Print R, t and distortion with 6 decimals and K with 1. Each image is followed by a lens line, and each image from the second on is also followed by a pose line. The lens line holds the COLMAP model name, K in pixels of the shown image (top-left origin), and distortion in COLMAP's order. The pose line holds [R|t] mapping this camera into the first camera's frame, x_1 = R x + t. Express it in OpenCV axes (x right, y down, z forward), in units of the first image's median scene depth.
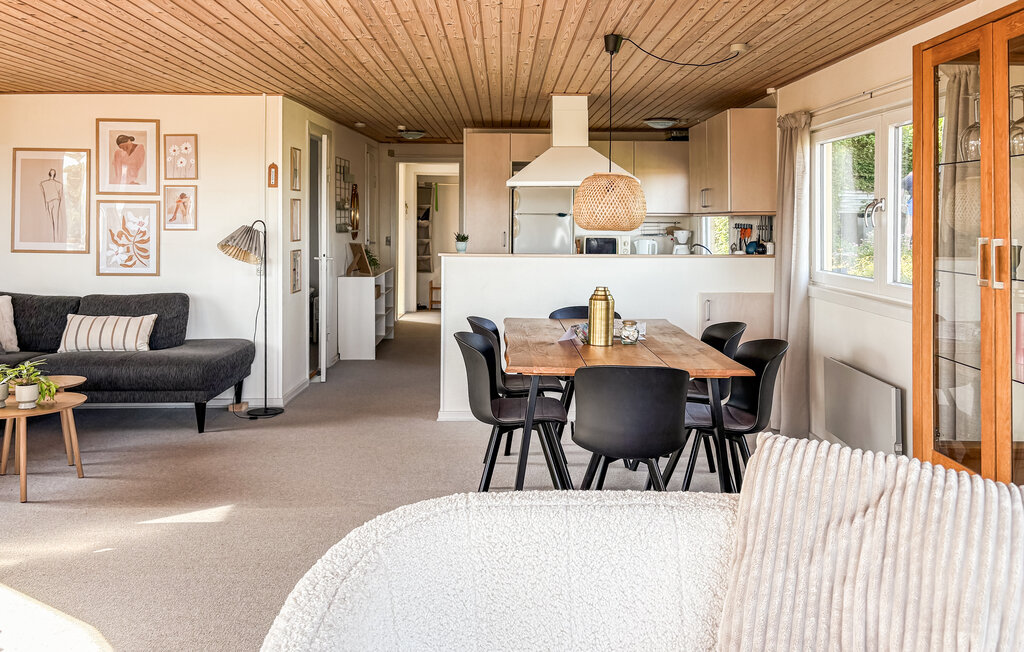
lens RADIAL K [[824.2, 0, 512.0], [0, 824.2, 326.0], [0, 0, 1]] dist [-0.043887, 0.002574]
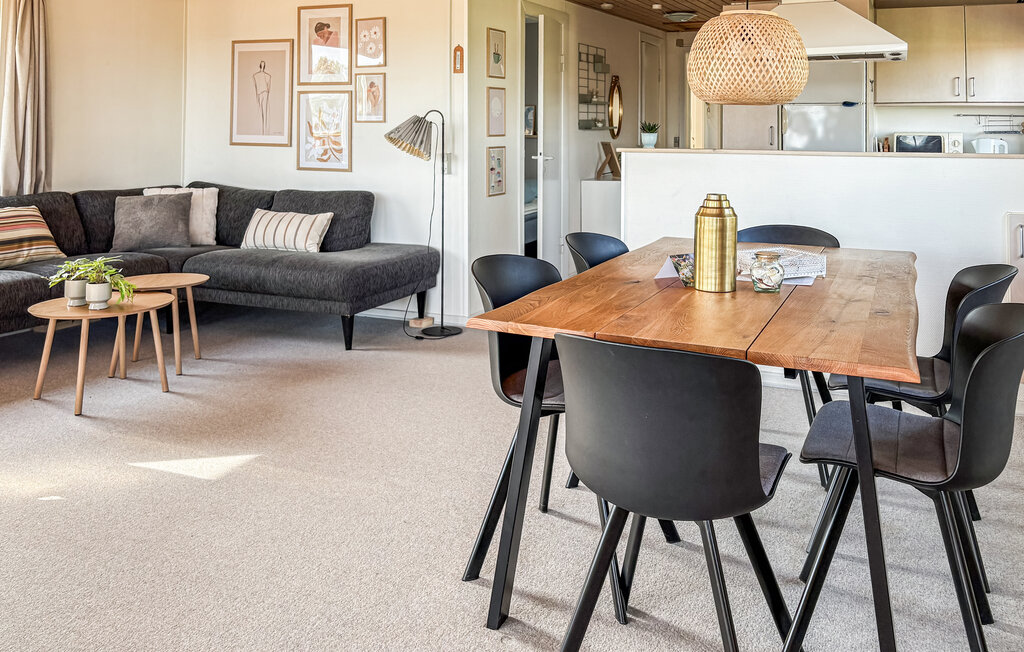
lens RADIAL K [[840.9, 0, 513.9], [0, 840.9, 168.2], [0, 0, 1]] dist [0.001121, -0.002065]
pose [[0.902411, 0.016992, -0.430540, 0.151147], [-0.051391, 0.996334, -0.068392, -0.010088], [0.427800, 0.083844, 0.899976, 0.231271]]
